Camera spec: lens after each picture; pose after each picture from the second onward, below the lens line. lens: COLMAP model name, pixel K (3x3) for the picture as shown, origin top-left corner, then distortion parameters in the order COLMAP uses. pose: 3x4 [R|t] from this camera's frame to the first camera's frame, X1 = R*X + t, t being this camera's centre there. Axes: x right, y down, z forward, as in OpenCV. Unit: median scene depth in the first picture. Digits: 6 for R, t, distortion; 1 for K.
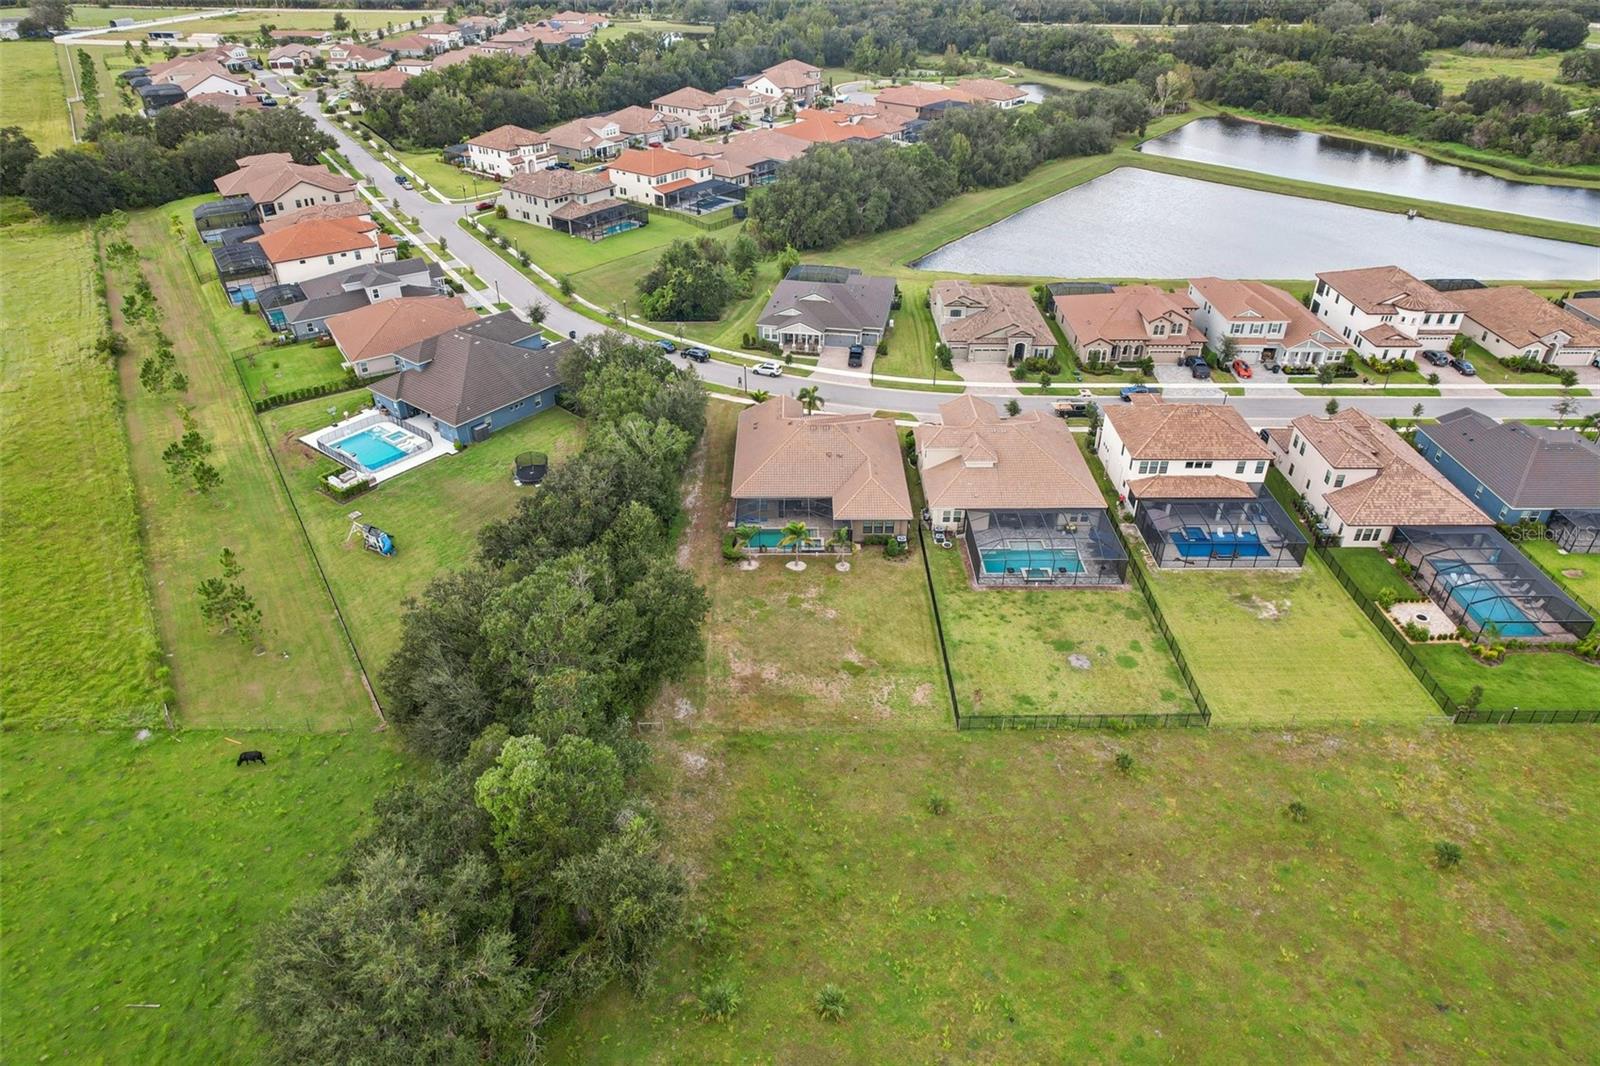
lens RADIAL K [[1019.6, 0, 806.1], [0, 1019.6, 528.5], [0, 0, 1]] dist [-0.069894, 0.059041]
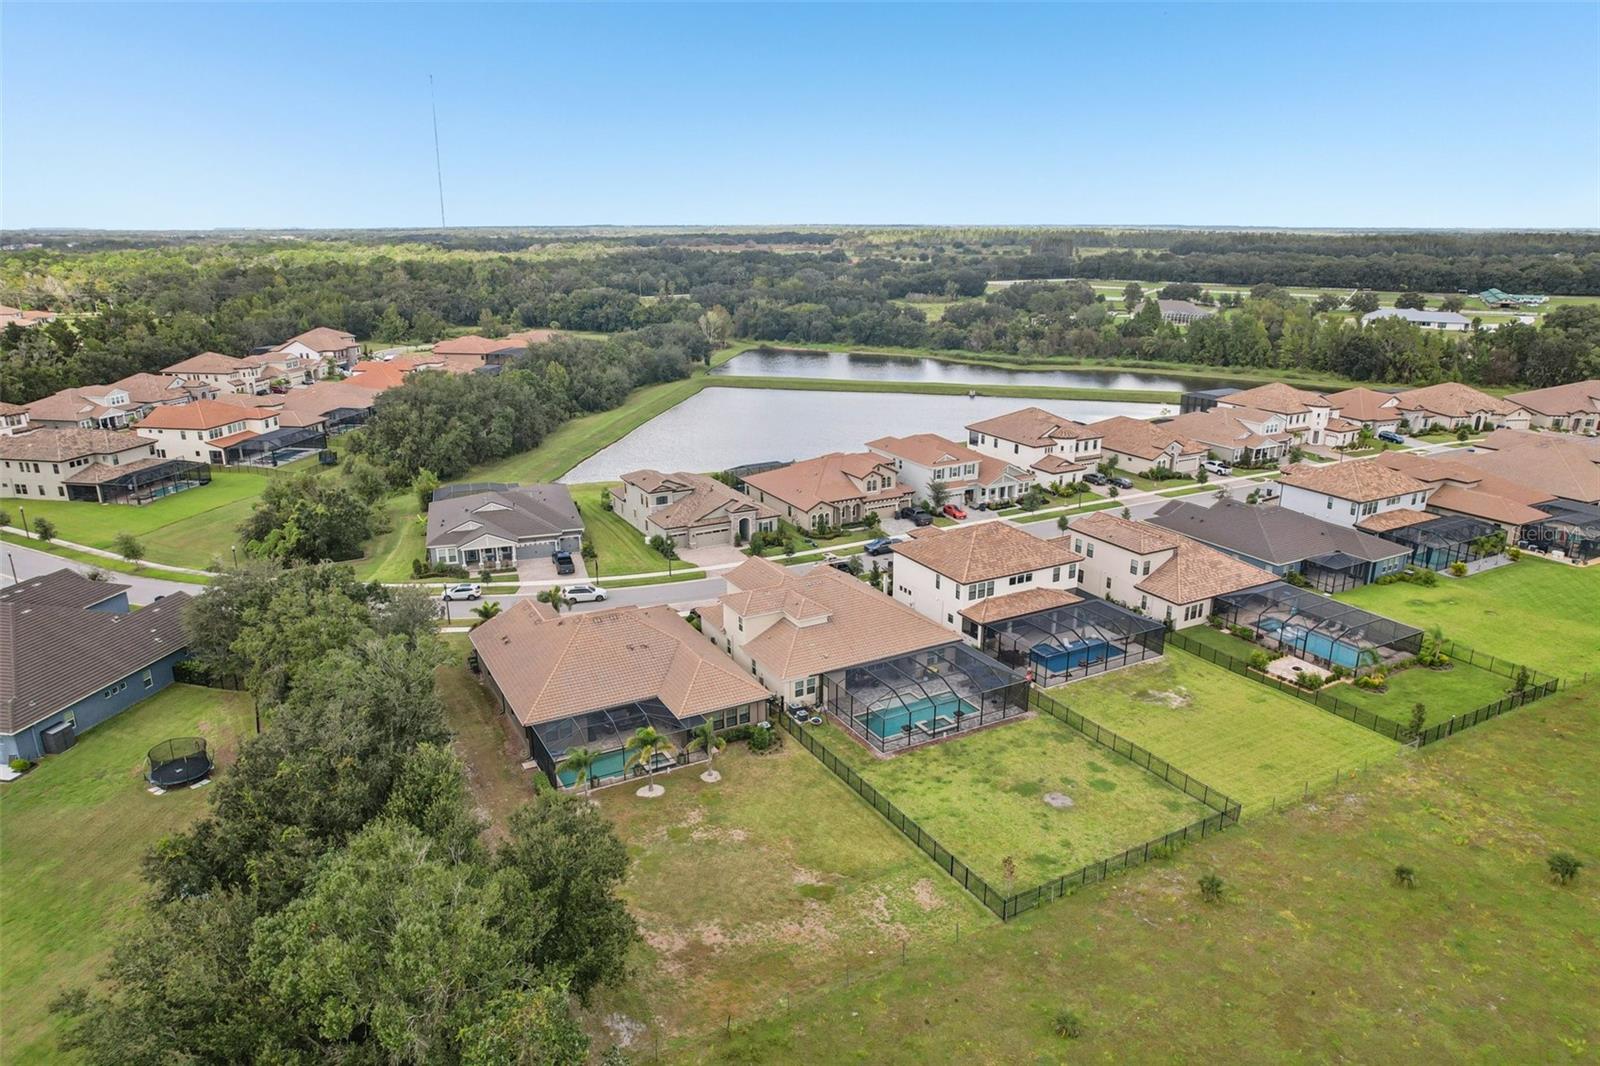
lens RADIAL K [[1019.6, 0, 806.1], [0, 1019.6, 528.5], [0, 0, 1]] dist [-0.069894, 0.059041]
pose [[0.881752, -0.140051, 0.450444, -0.147714], [0.255921, 0.944186, -0.207406, 0.026751], [-0.396255, 0.298159, 0.868380, 0.198595]]
